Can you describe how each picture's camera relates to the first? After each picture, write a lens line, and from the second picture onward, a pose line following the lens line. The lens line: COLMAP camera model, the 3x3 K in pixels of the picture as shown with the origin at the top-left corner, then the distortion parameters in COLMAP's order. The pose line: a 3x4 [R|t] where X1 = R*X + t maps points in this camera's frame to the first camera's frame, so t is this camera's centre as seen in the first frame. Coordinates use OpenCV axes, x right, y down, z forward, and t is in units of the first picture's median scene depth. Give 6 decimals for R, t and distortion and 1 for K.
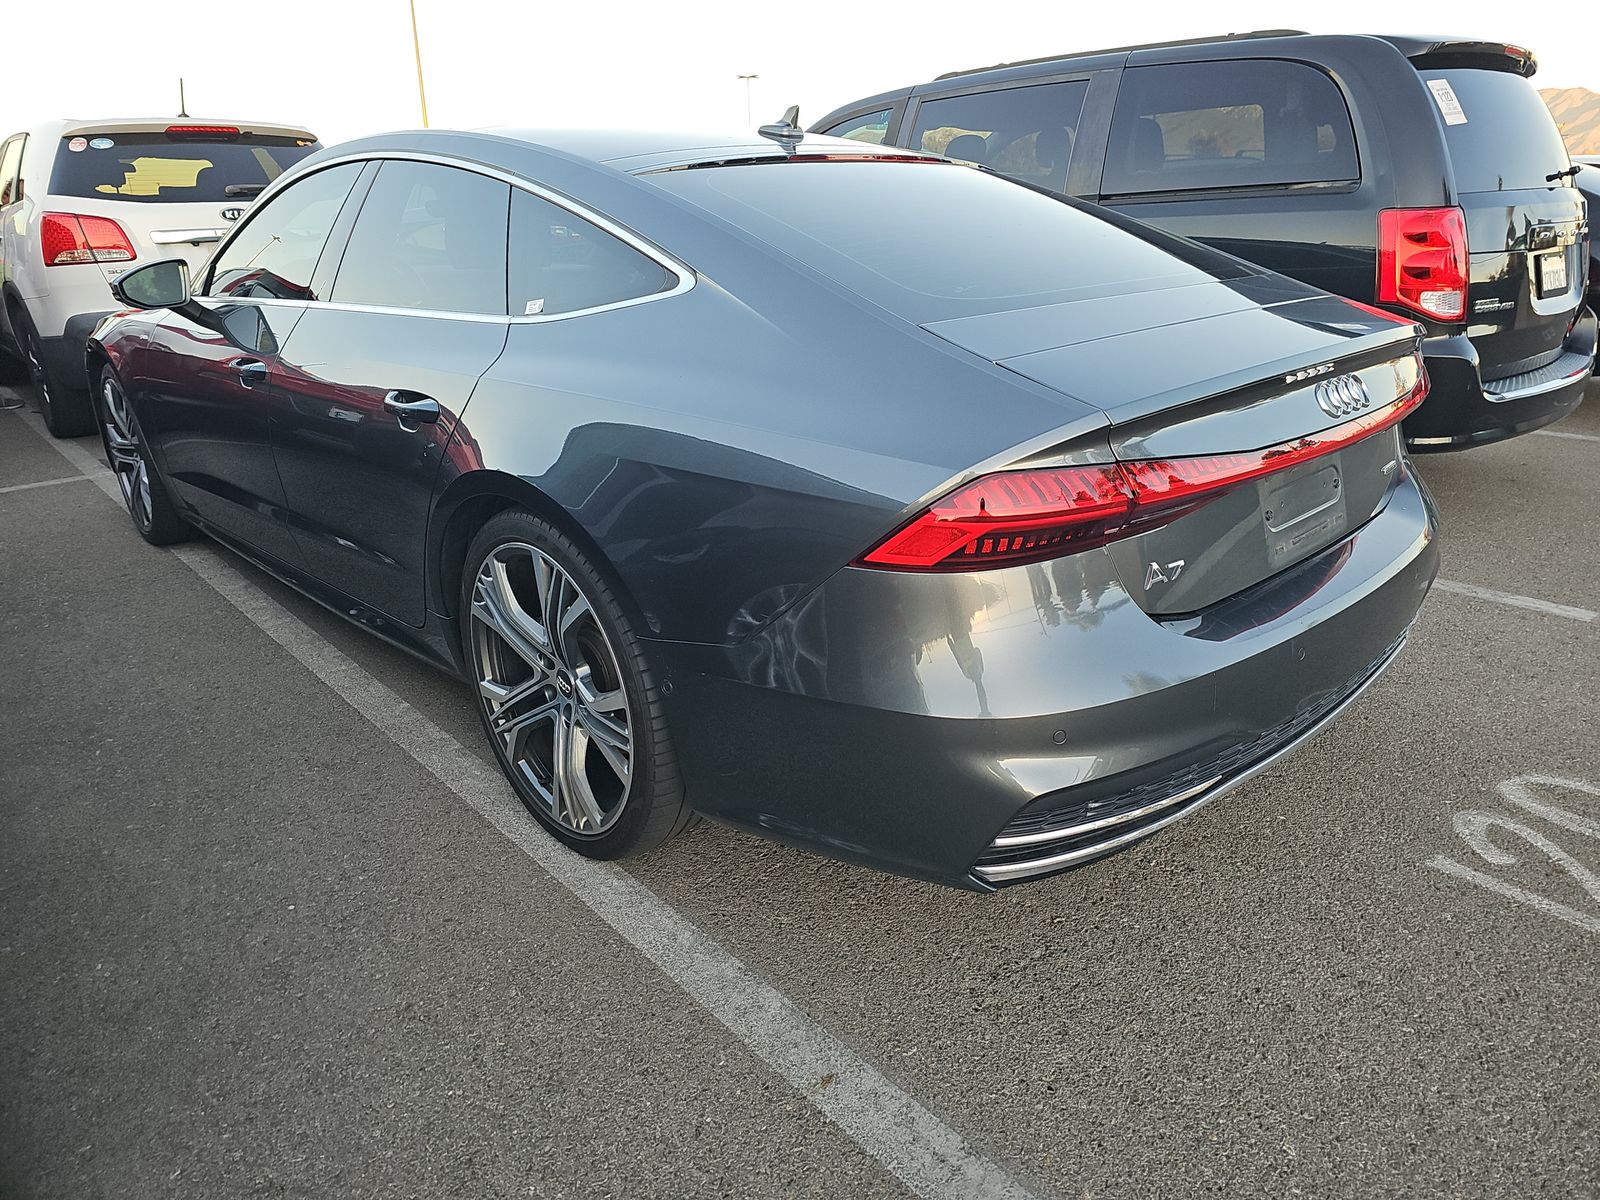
lens RADIAL K [[1100.9, 0, 800.0], [0, 1100.9, 600.0], [0, 0, 1]] dist [-0.000703, -0.002609]
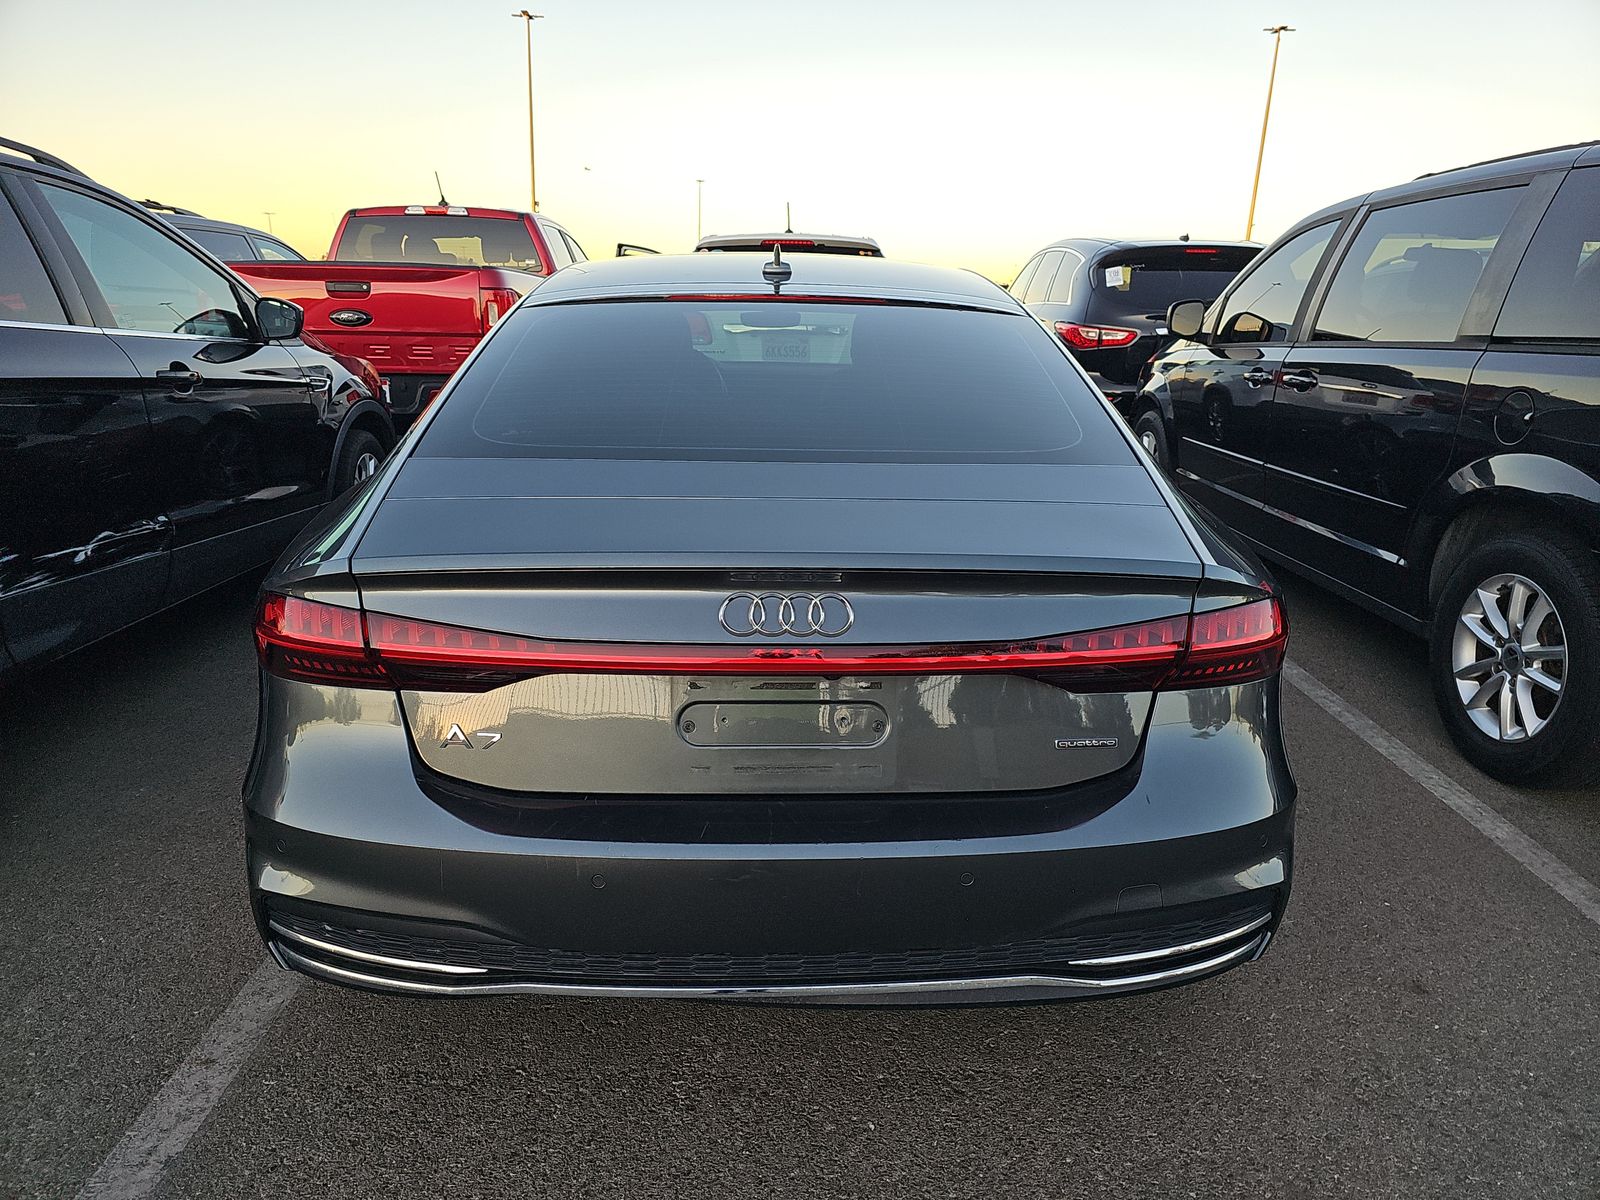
lens RADIAL K [[1100.9, 0, 800.0], [0, 1100.9, 600.0], [0, 0, 1]] dist [-0.000703, -0.002609]
pose [[0.726003, 0.209107, -0.655129, 0.831613], [-0.254354, 0.966743, 0.026698, -0.175394], [0.638924, 0.147251, 0.755045, 0.306687]]
